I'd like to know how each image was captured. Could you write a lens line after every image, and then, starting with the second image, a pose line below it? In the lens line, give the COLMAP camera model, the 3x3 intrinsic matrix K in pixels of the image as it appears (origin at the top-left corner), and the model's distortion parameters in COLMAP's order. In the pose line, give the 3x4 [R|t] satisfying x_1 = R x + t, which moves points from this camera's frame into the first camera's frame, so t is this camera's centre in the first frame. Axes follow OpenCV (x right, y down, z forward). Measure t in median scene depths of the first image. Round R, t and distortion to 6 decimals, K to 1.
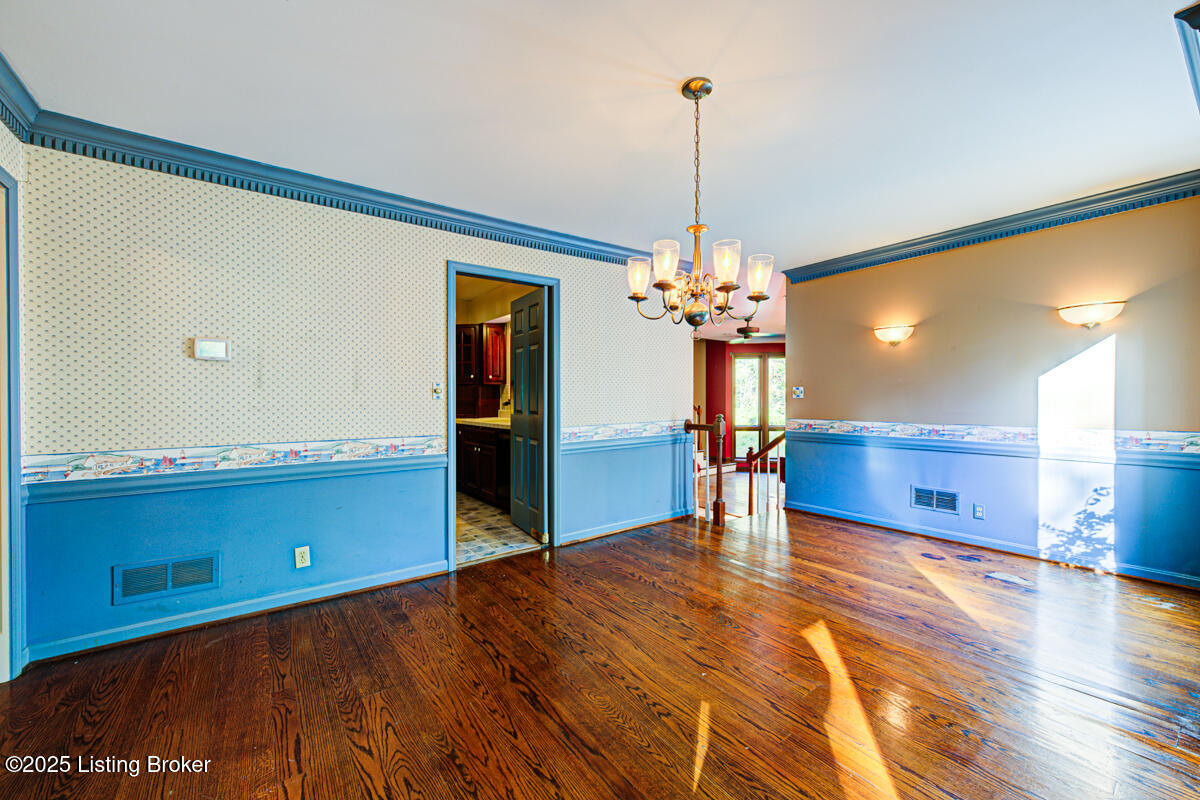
lens RADIAL K [[472.4, 0, 597.5], [0, 472.4, 401.1], [0, 0, 1]] dist [-0.005719, 0.002775]
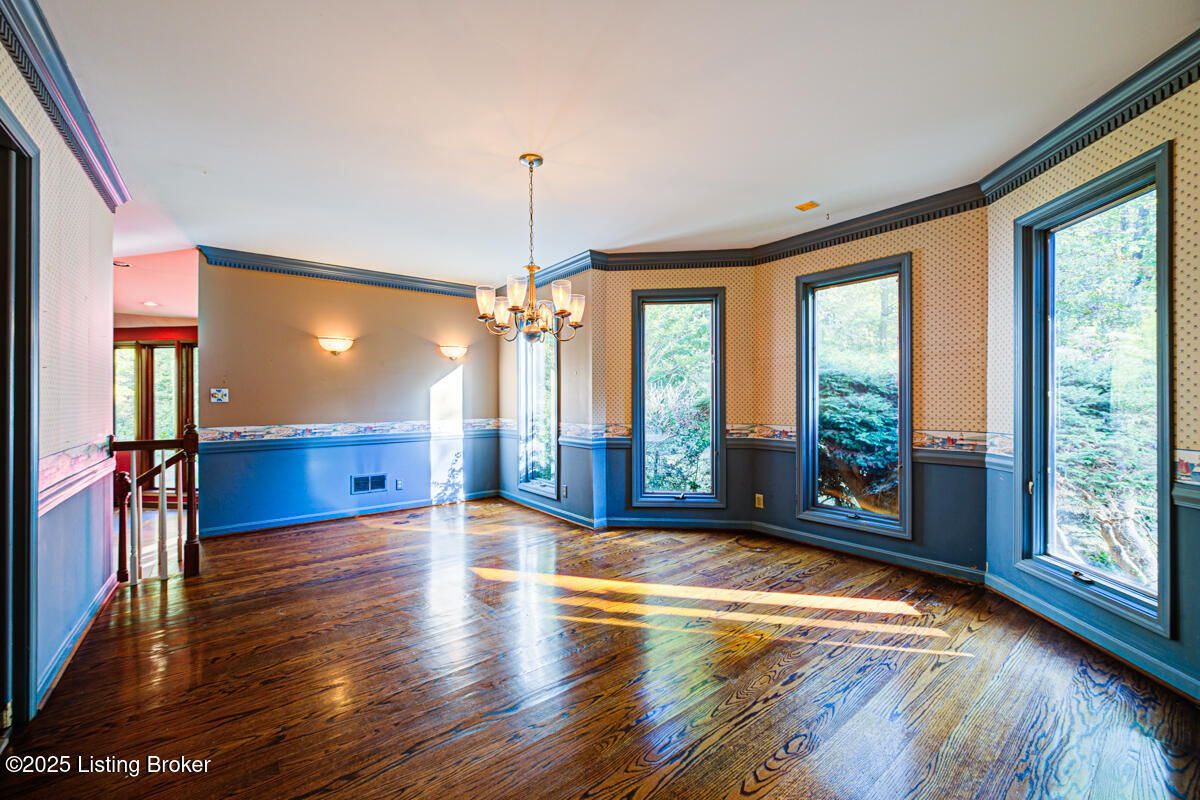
lens RADIAL K [[479.3, 0, 602.0], [0, 479.3, 398.5], [0, 0, 1]] dist [-0.000563, -0.000105]
pose [[-0.044125, 0.002879, 0.999022, -0.587482], [0.010751, 0.999939, -0.002406, -0.004767], [-0.998968, 0.010634, -0.044153, 0.455951]]
